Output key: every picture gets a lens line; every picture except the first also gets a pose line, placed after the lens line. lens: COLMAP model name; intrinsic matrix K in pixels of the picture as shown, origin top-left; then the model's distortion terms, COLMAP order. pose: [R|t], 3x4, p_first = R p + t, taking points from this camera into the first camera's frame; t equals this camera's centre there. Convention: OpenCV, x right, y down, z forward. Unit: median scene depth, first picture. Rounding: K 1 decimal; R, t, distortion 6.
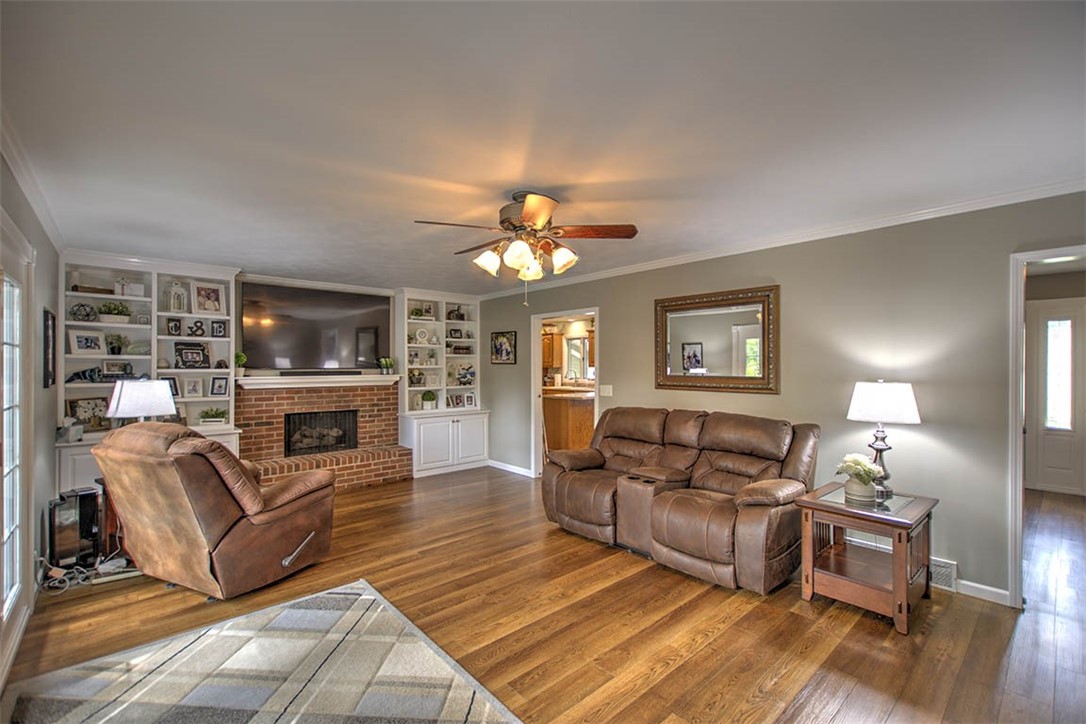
lens RADIAL K [[469.9, 0, 538.2], [0, 469.9, 367.2], [0, 0, 1]] dist [0.001364, -0.002774]
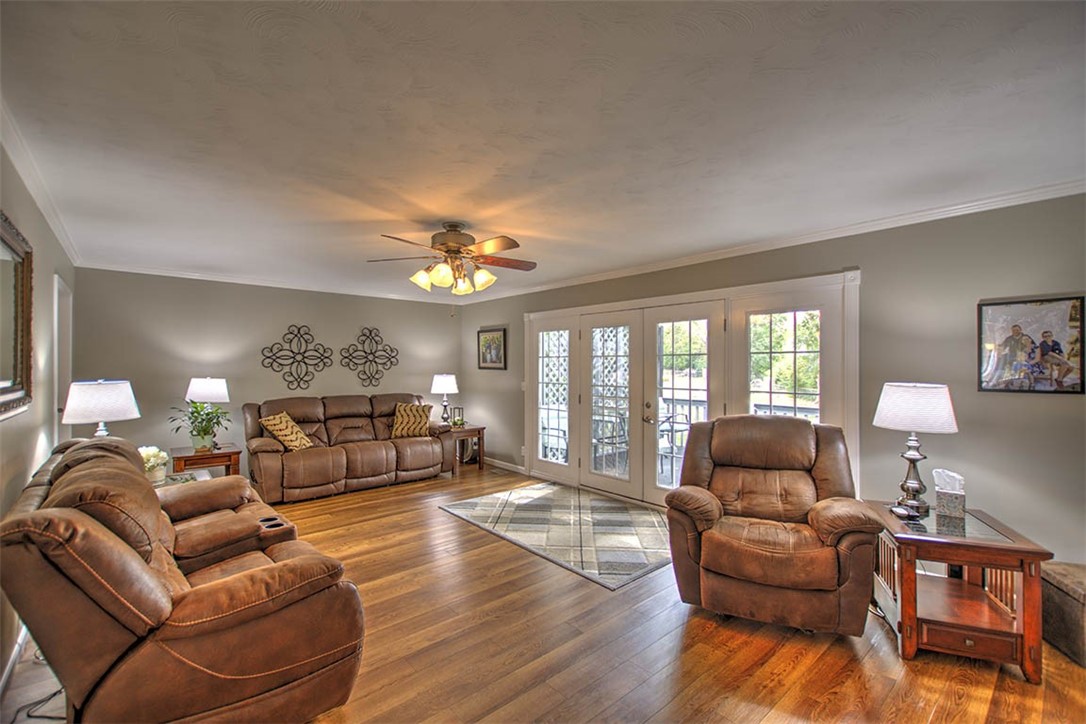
lens RADIAL K [[469.9, 0, 542.3], [0, 469.9, 361.7], [0, 0, 1]] dist [0.001364, -0.002774]
pose [[-0.999984, 0.005530, -0.000697, -0.134762], [0.005527, 0.999972, 0.005074, -0.013397], [0.000725, 0.005070, -0.999987, 1.160365]]
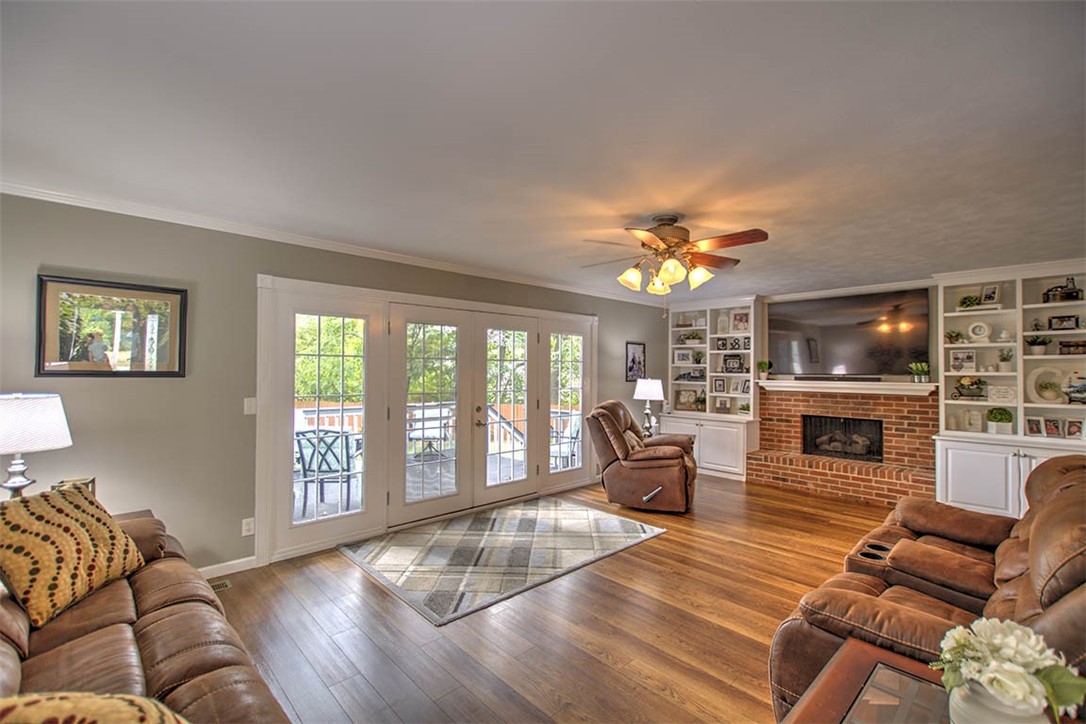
lens RADIAL K [[469.9, 0, 541.3], [0, 469.9, 361.1], [0, 0, 1]] dist [0.001364, -0.002774]
pose [[0.027590, -0.019143, -0.999436, 0.568189], [-0.008775, 0.999773, -0.019392, -0.000414], [0.999581, 0.009305, 0.027416, 0.355336]]
